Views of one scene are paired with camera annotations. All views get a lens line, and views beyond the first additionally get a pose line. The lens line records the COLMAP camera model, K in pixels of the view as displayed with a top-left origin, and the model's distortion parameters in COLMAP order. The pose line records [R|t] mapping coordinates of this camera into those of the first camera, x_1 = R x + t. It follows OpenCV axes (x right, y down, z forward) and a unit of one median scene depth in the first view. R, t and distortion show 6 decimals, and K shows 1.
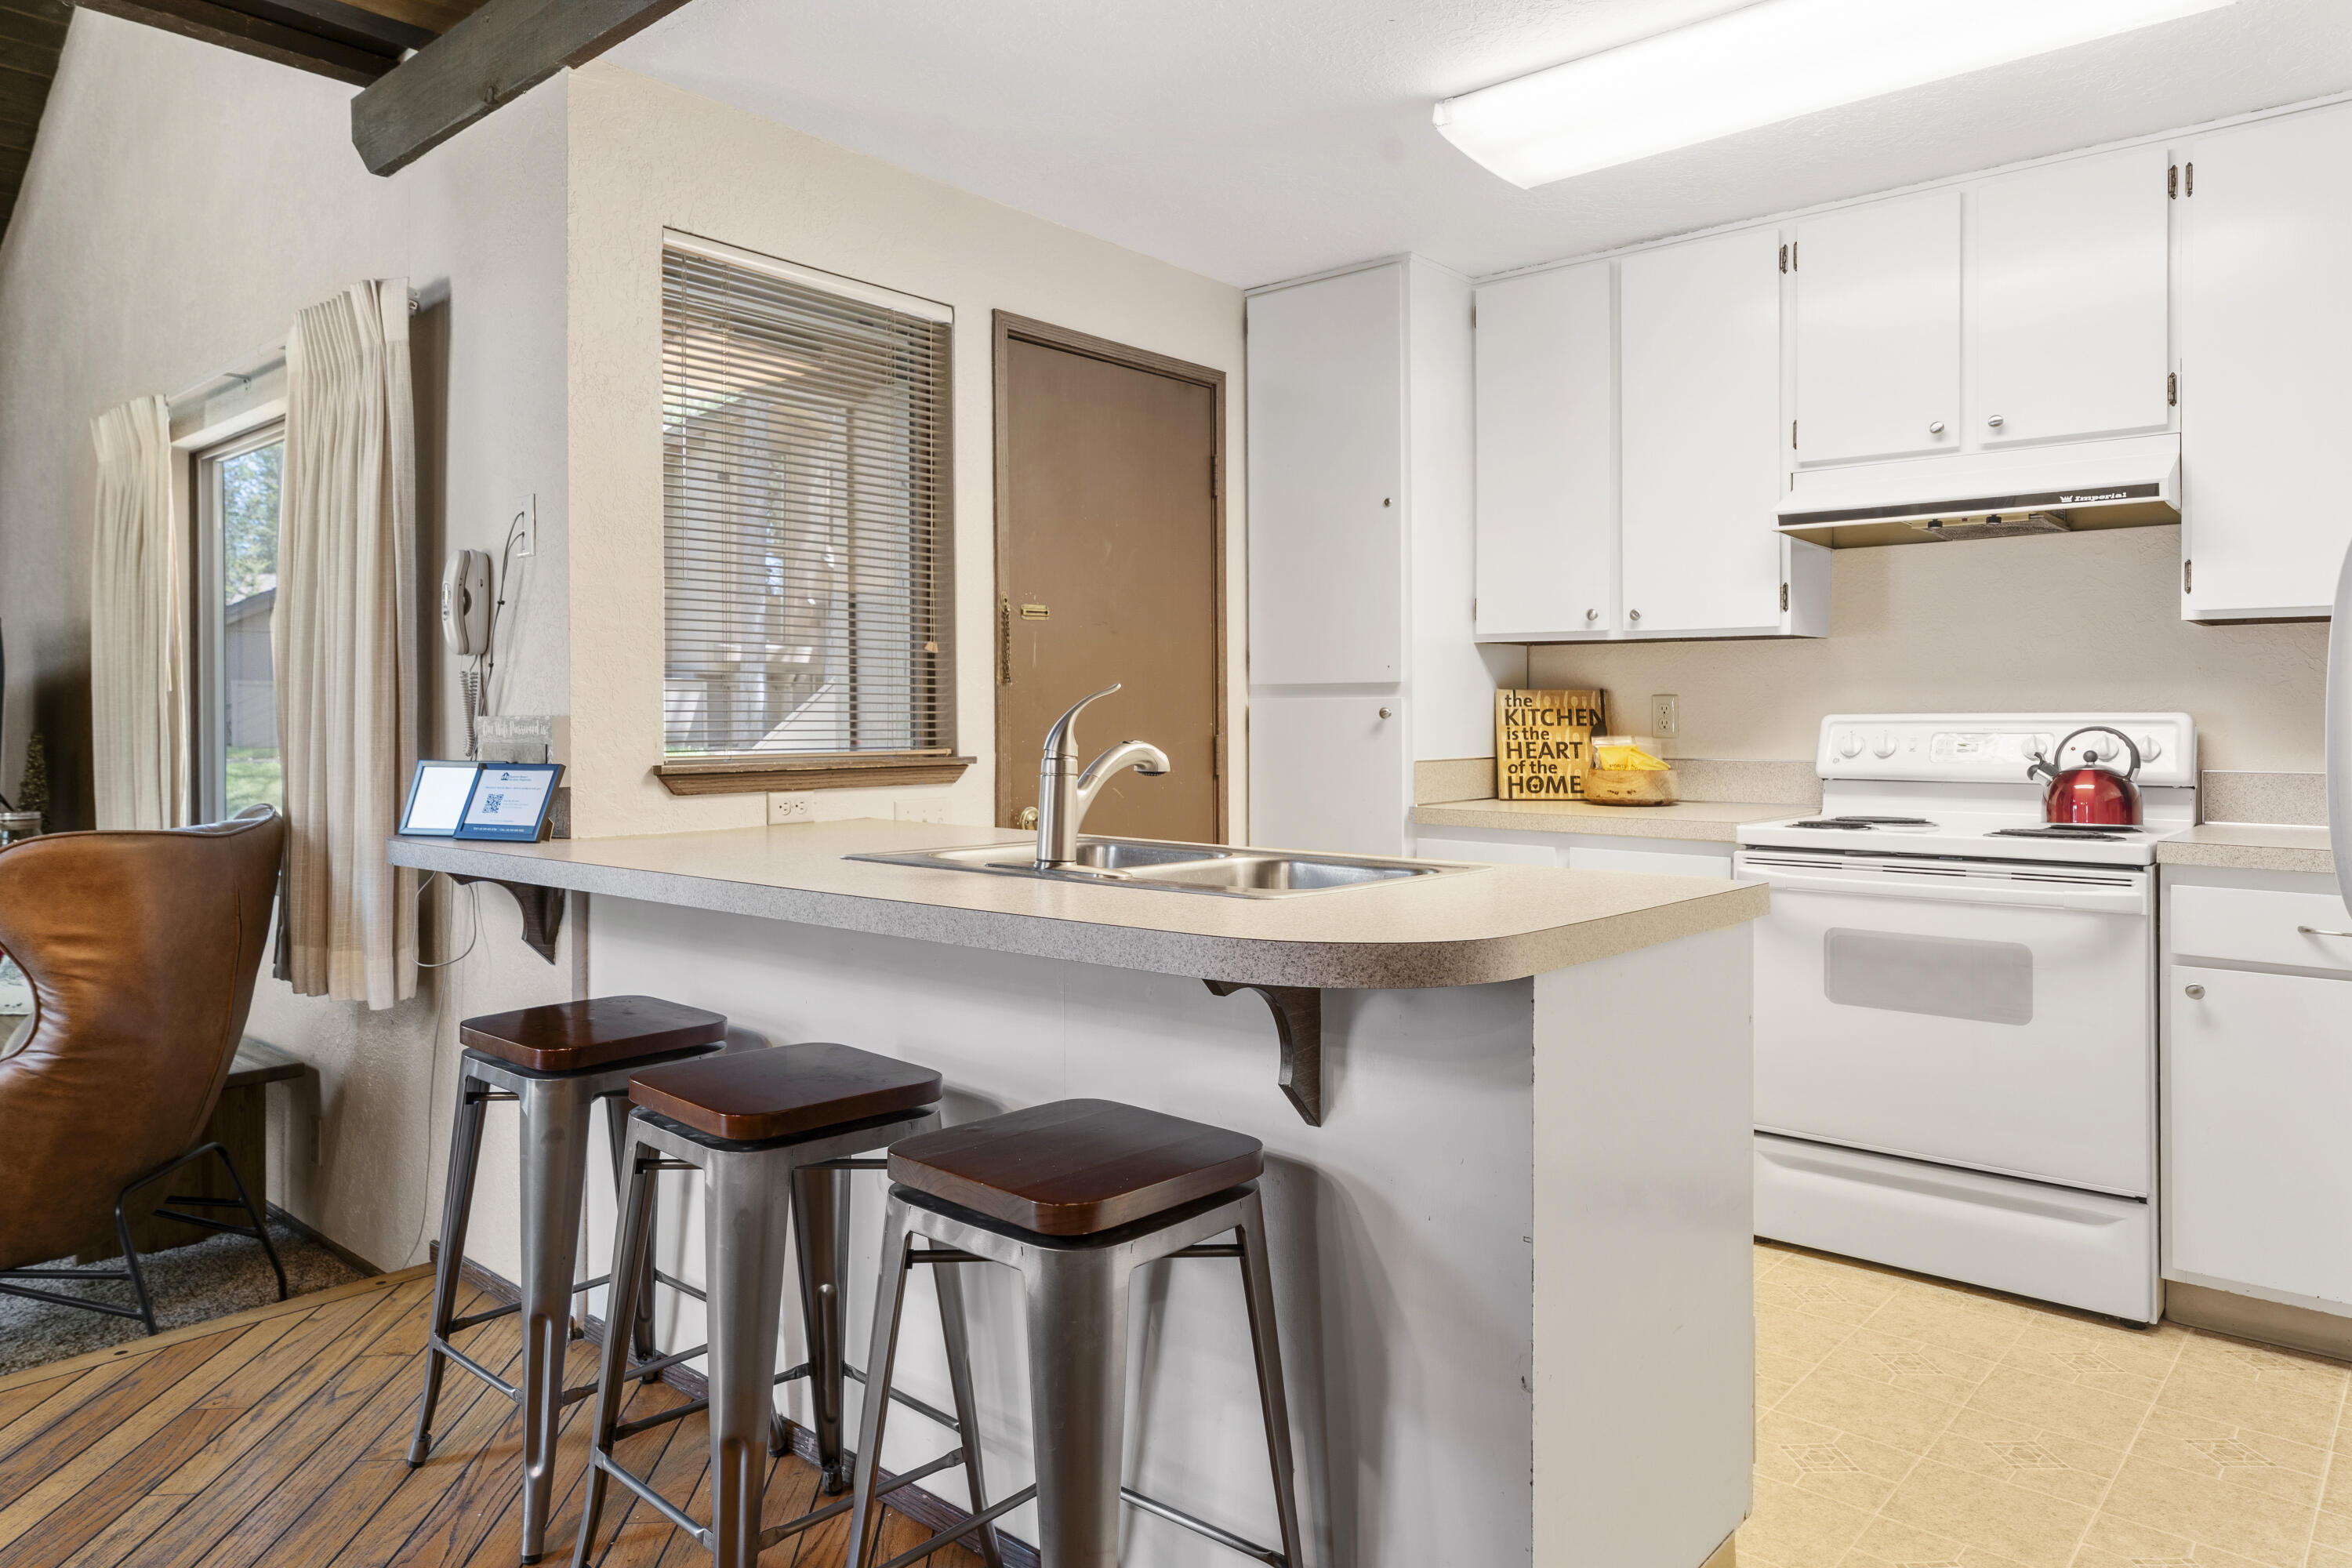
lens RADIAL K [[1480.2, 0, 1173.2], [0, 1480.2, 720.8], [0, 0, 1]] dist [-0.004089, -0.001642]
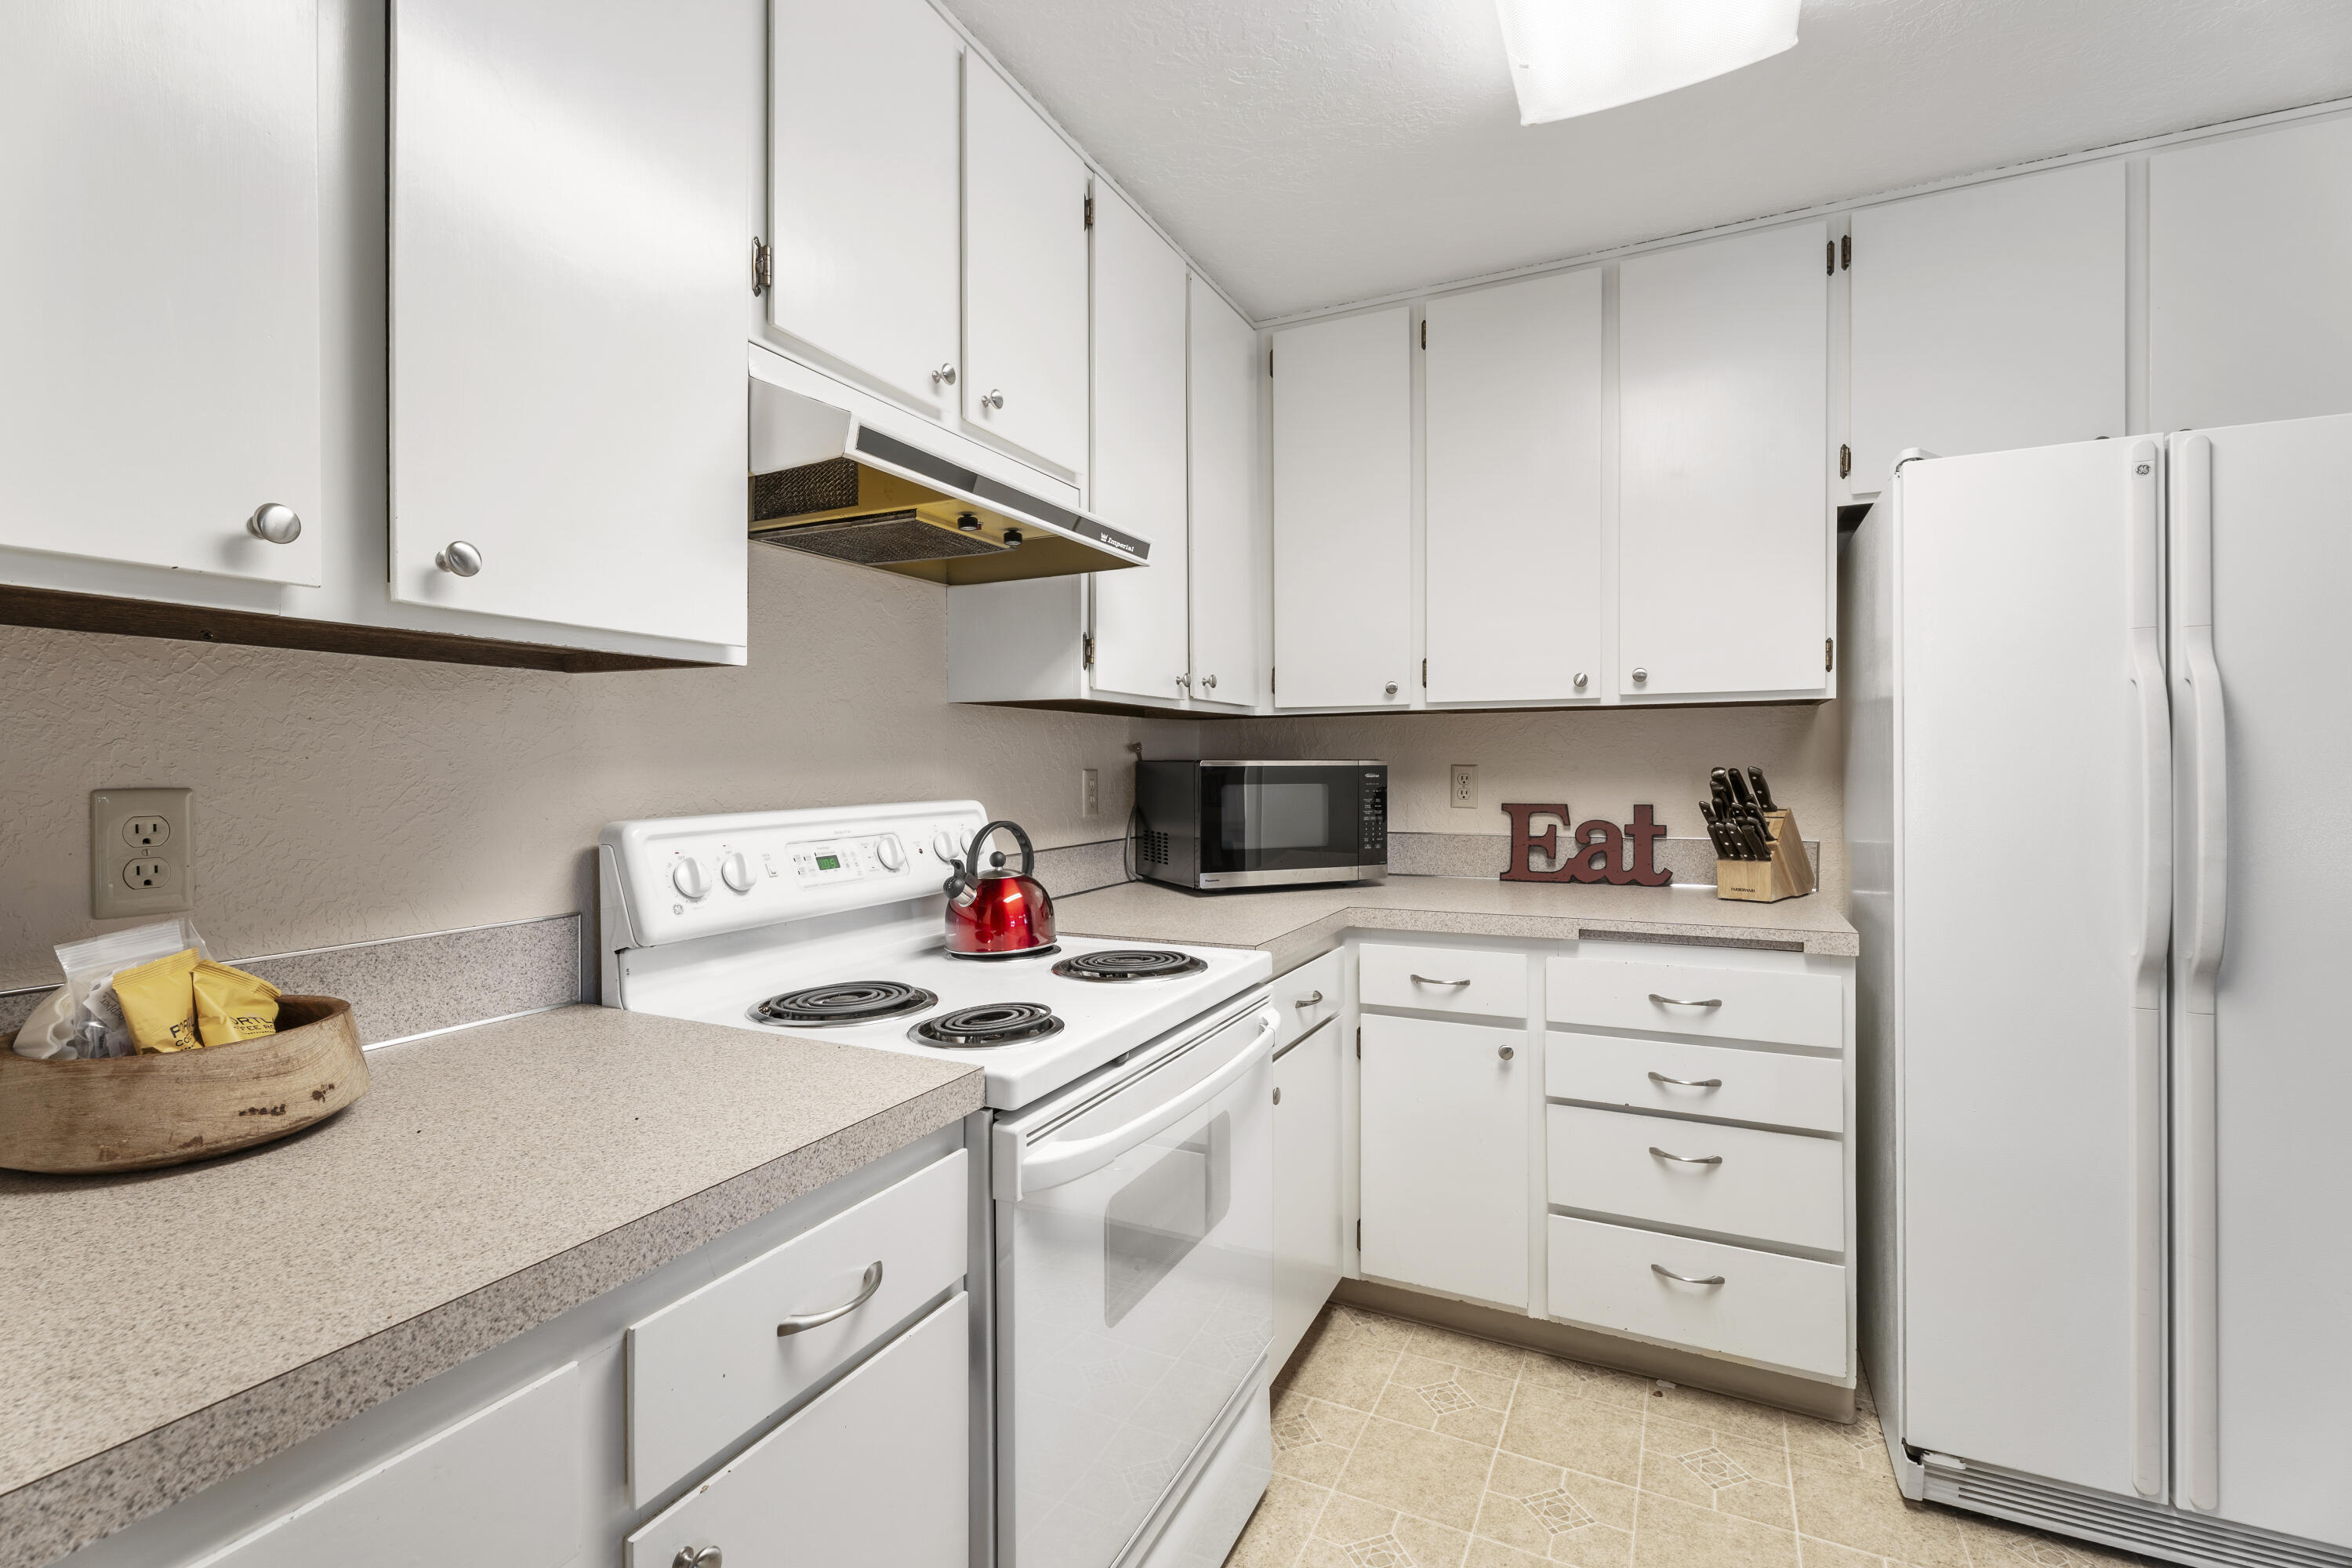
lens RADIAL K [[1046.5, 0, 1151.1], [0, 1046.5, 763.1], [0, 0, 1]] dist [-0.000462, -0.000415]
pose [[-0.243738, -0.001293, 0.969840, 0.053933], [0.004705, 0.999986, 0.002516, -0.029596], [-0.969830, 0.005176, -0.243728, 1.117782]]
